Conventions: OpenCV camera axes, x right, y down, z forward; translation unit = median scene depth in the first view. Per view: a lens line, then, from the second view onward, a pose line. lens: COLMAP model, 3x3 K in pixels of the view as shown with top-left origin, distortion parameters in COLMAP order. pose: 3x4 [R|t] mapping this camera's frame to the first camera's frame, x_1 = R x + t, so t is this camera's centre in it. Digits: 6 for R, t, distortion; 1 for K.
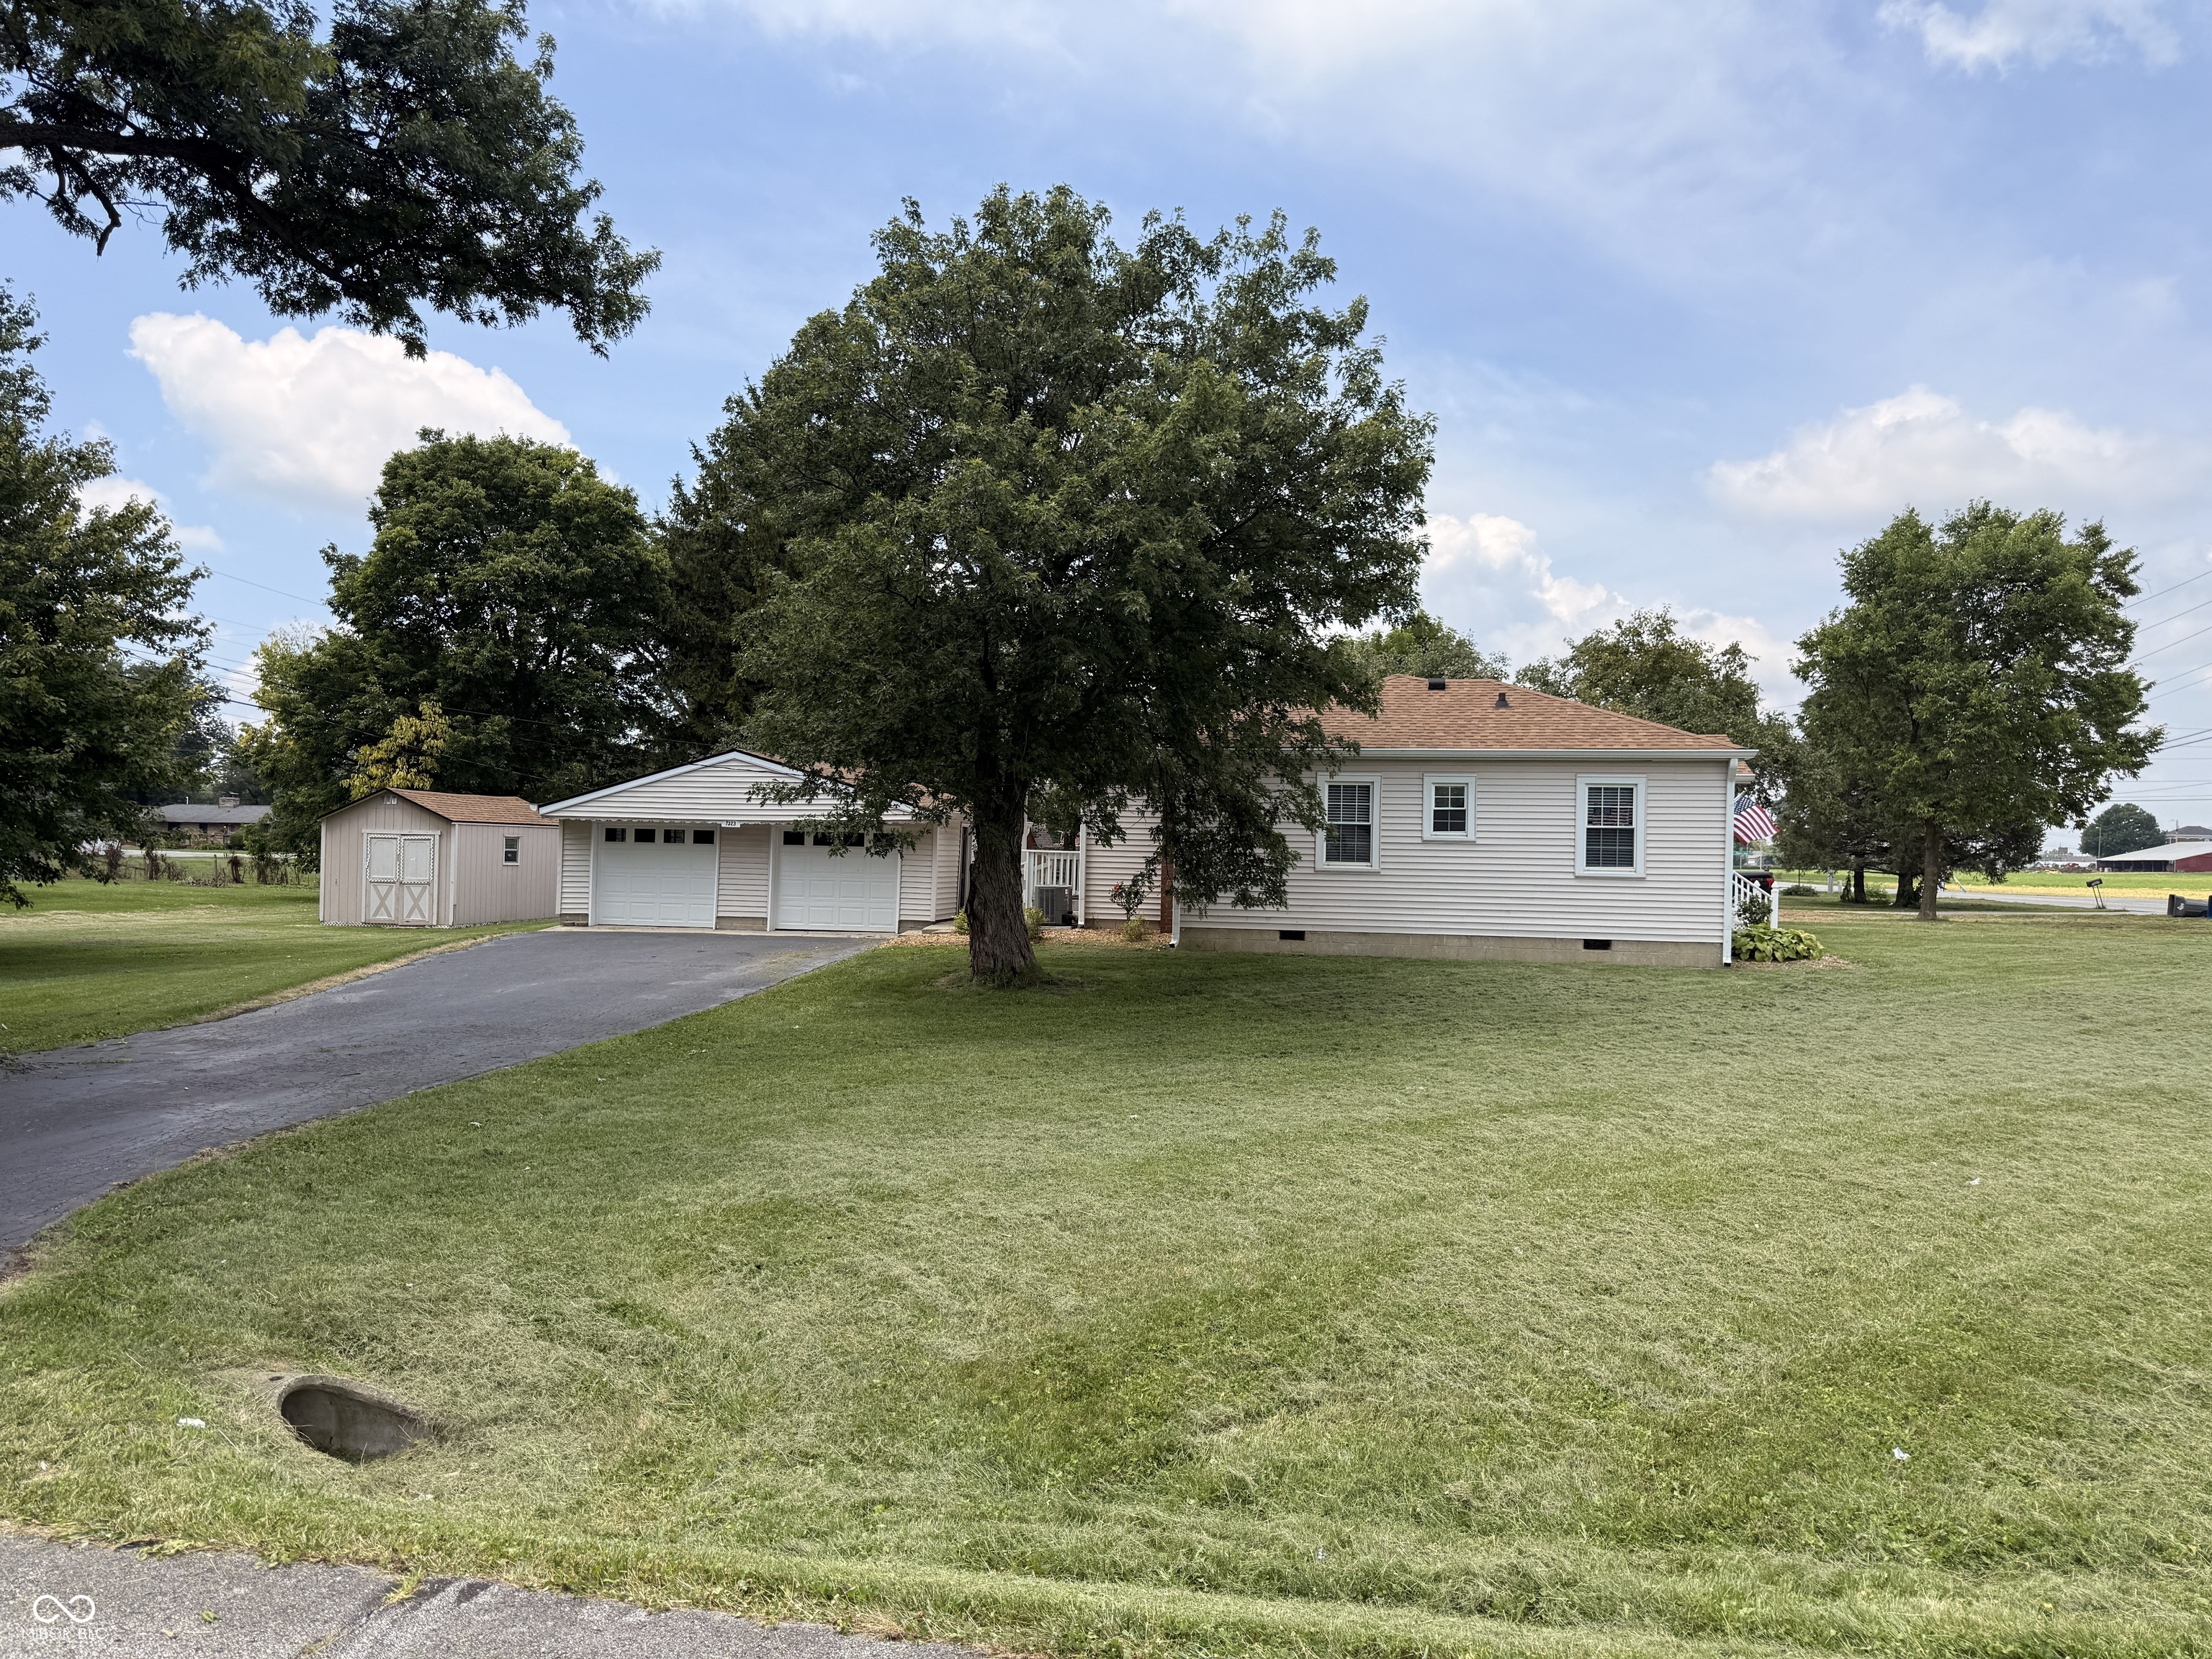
lens RADIAL K [[1512.5, 0, 1106.0], [0, 1512.5, 829.5], [0, 0, 1]] dist [0.031908, -0.002155]
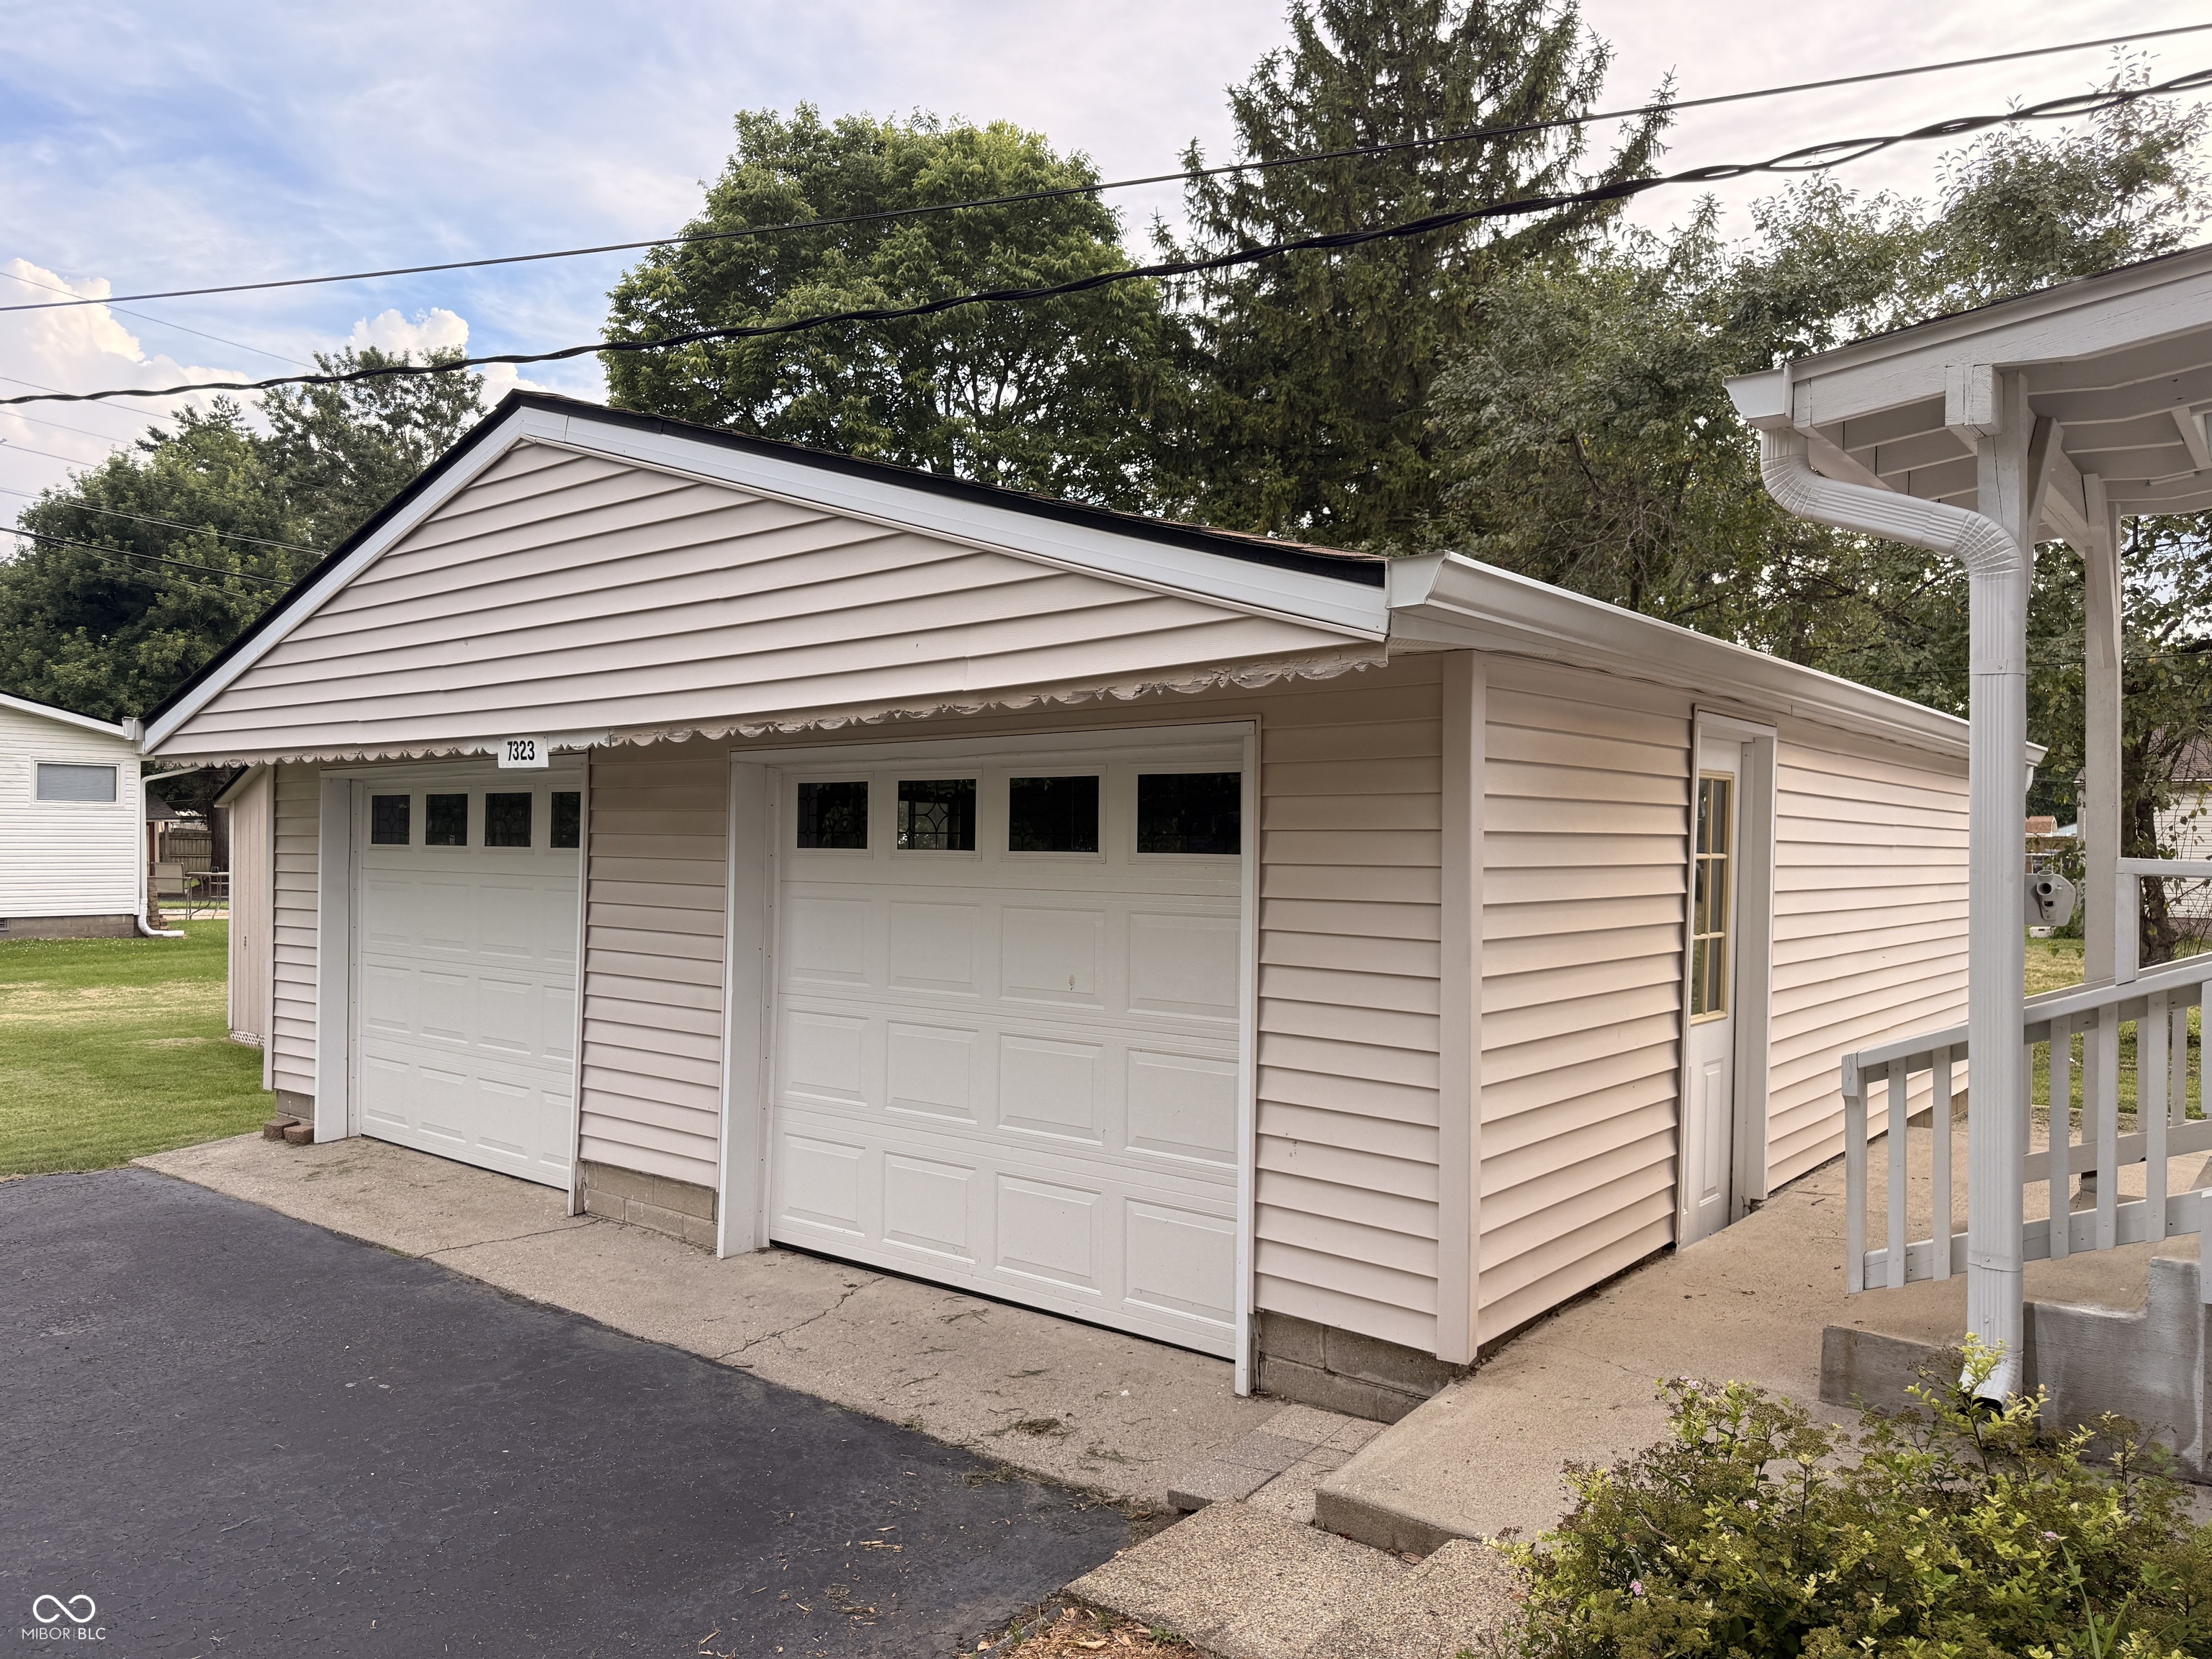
lens RADIAL K [[1512.5, 0, 1106.0], [0, 1512.5, 829.5], [0, 0, 1]] dist [0.031908, -0.002155]
pose [[0.860594, -0.013133, -0.509122, -0.042095], [0.018417, 0.999816, 0.005342, 0.005763], [0.508958, -0.013974, 0.860678, 0.565368]]
